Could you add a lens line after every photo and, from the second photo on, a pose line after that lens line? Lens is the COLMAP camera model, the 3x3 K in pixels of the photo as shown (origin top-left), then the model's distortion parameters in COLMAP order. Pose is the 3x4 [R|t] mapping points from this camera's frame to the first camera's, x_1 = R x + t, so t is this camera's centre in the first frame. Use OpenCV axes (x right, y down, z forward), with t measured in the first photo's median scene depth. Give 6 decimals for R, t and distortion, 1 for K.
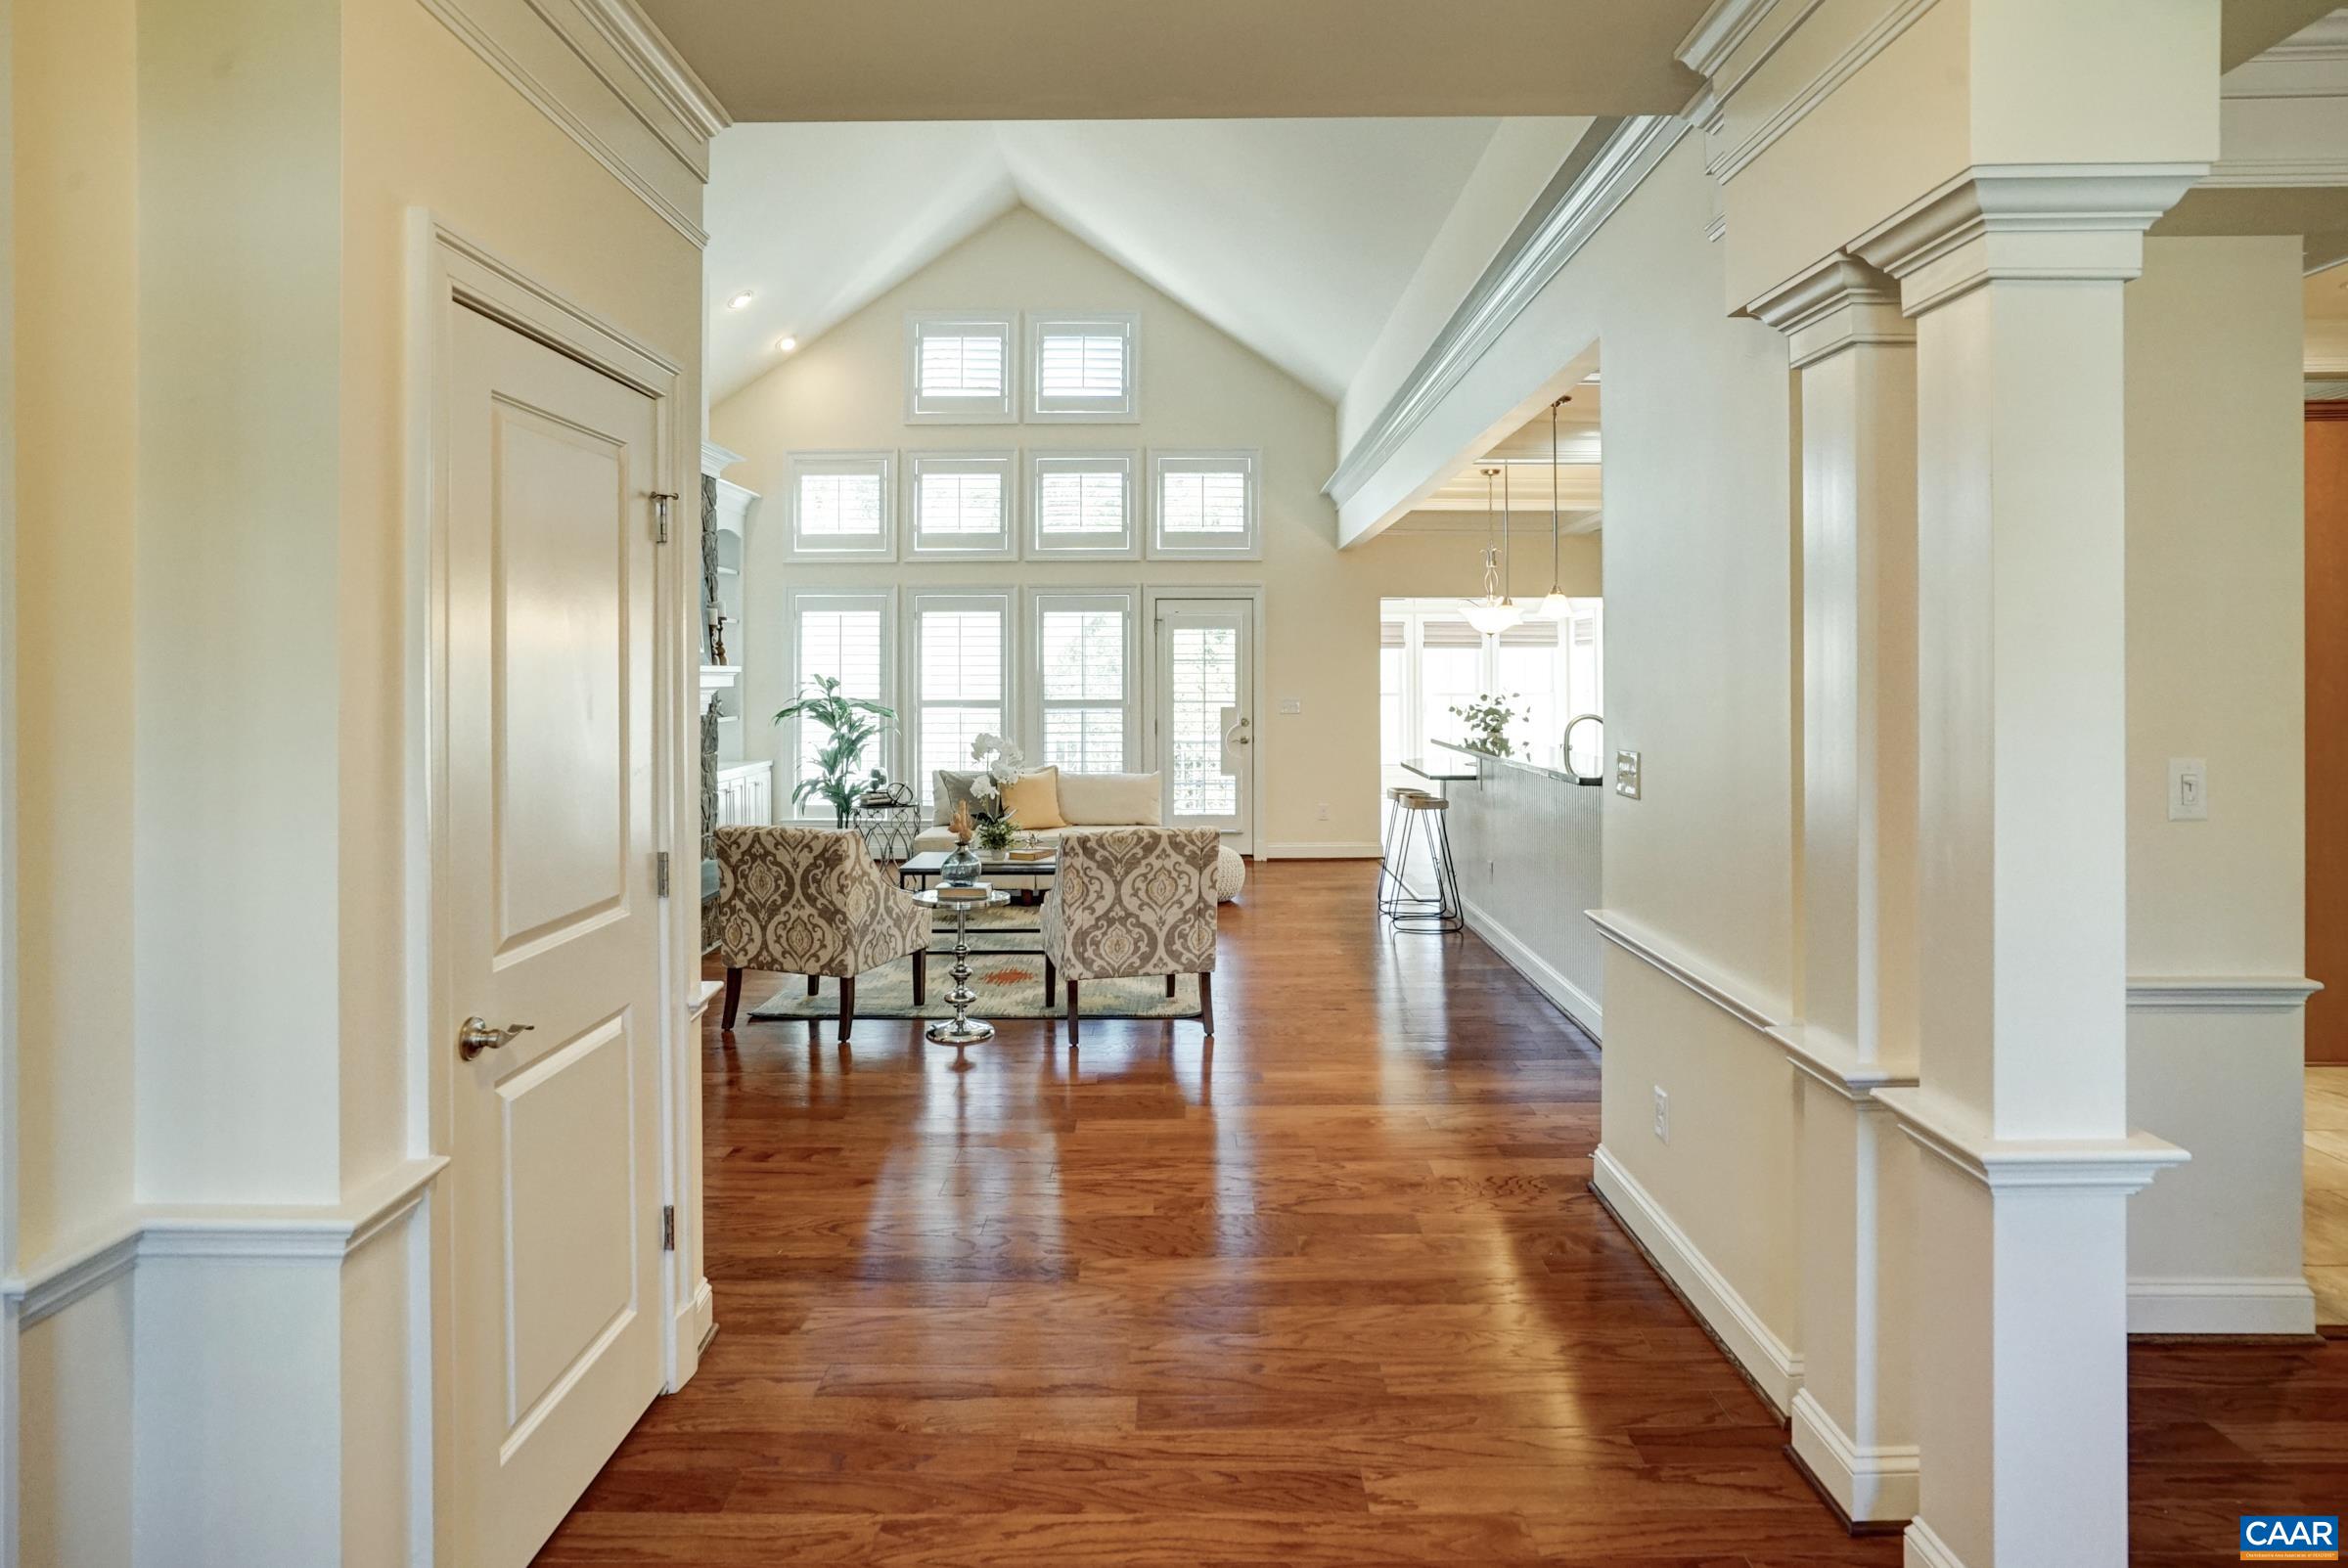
lens RADIAL K [[1330.4, 0, 1164.5], [0, 1330.4, 689.0], [0, 0, 1]] dist [-0.041464, 0.025495]
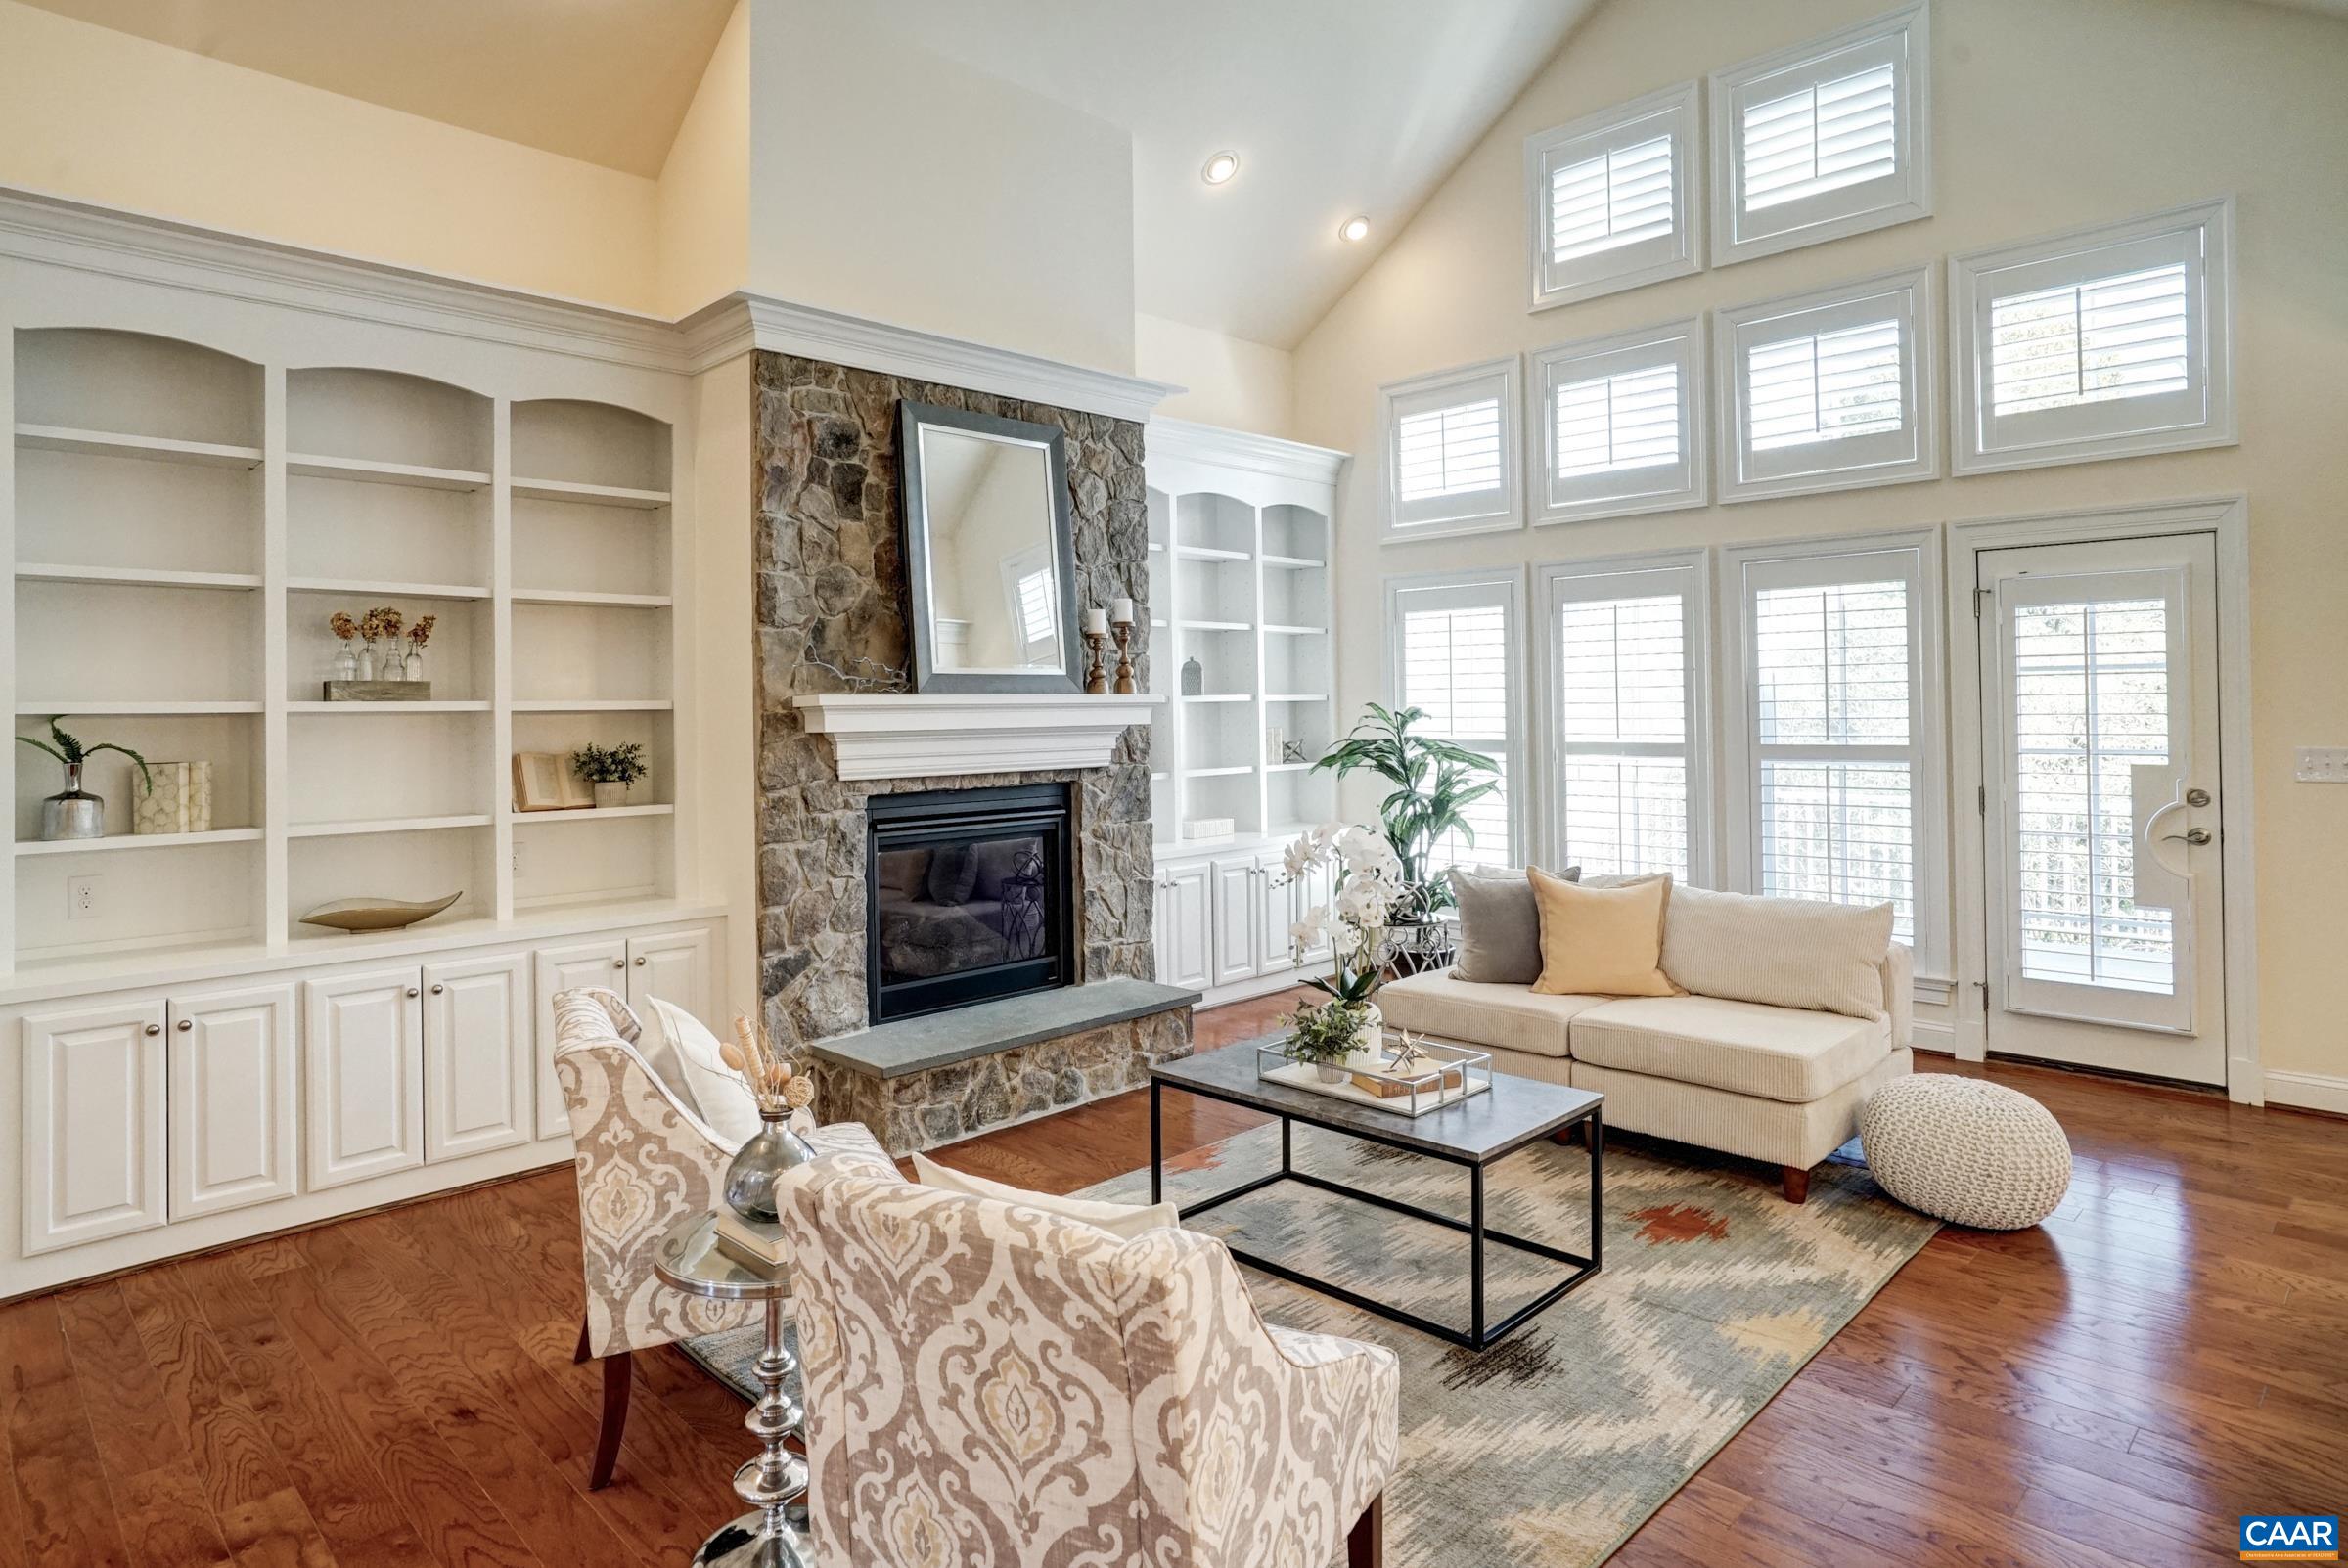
lens RADIAL K [[1330.4, 0, 1164.5], [0, 1330.4, 689.0], [0, 0, 1]] dist [-0.041464, 0.025495]
pose [[0.713393, -0.016665, -0.700566, 0.124101], [0.003654, 0.999792, -0.020062, -0.005248], [0.700754, 0.011752, 0.713306, 0.421141]]
